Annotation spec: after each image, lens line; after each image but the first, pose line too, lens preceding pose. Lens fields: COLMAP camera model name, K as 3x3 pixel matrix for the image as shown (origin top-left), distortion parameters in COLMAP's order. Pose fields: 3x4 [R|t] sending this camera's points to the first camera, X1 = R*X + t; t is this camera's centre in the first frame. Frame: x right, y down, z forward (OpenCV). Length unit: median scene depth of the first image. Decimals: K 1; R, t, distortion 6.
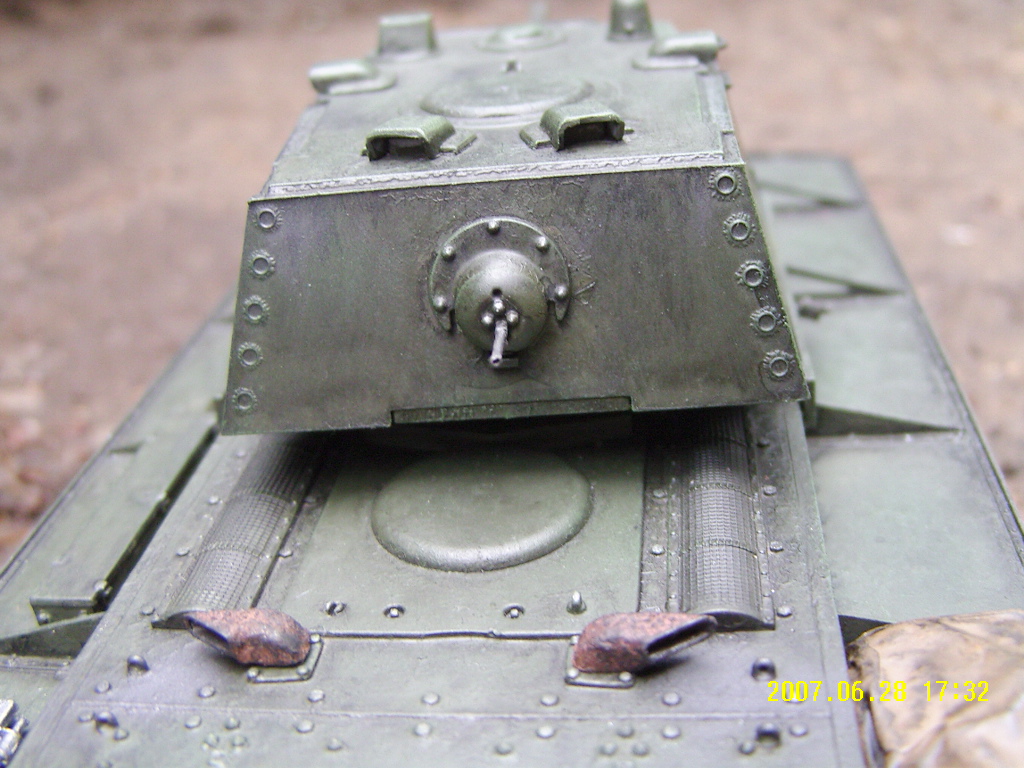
lens RADIAL K [[1275.7, 0, 512.0], [0, 1275.7, 384.0], [0, 0, 1]] dist [-0.230084, 0.003716]
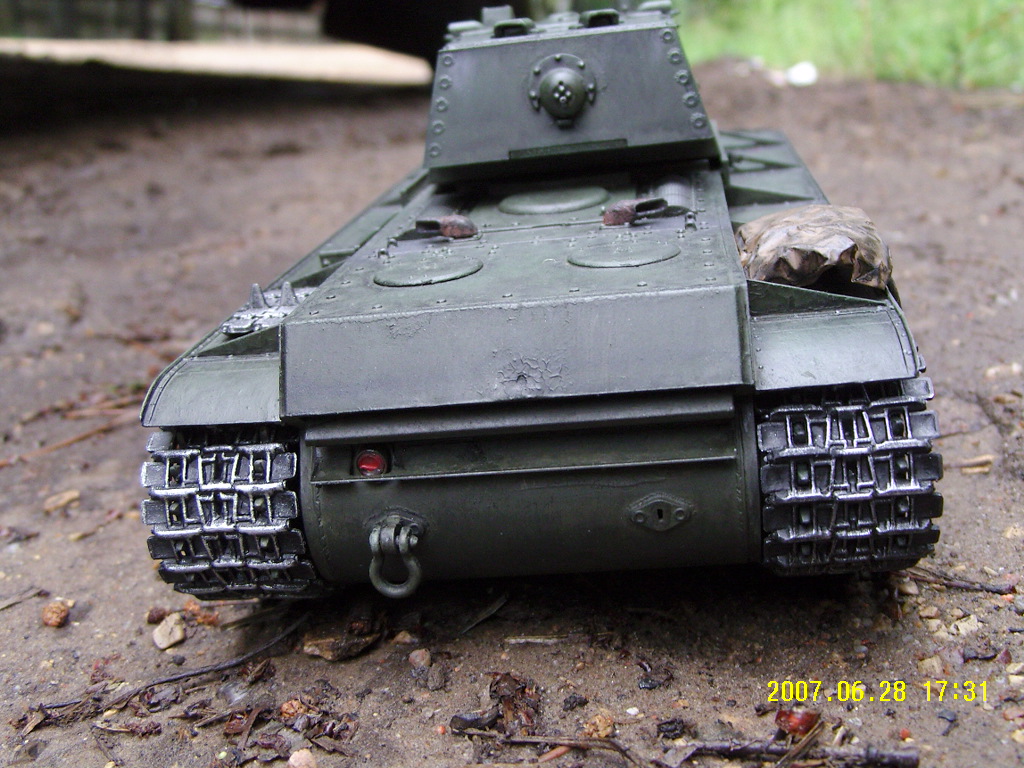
lens RADIAL K [[1275.7, 0, 512.0], [0, 1275.7, 384.0], [0, 0, 1]] dist [-0.230084, 0.003716]
pose [[0.999678, -0.020094, -0.015517, -0.068363], [0.017709, 0.989867, -0.140891, 0.692749], [0.018191, 0.140570, 0.989904, -0.969102]]
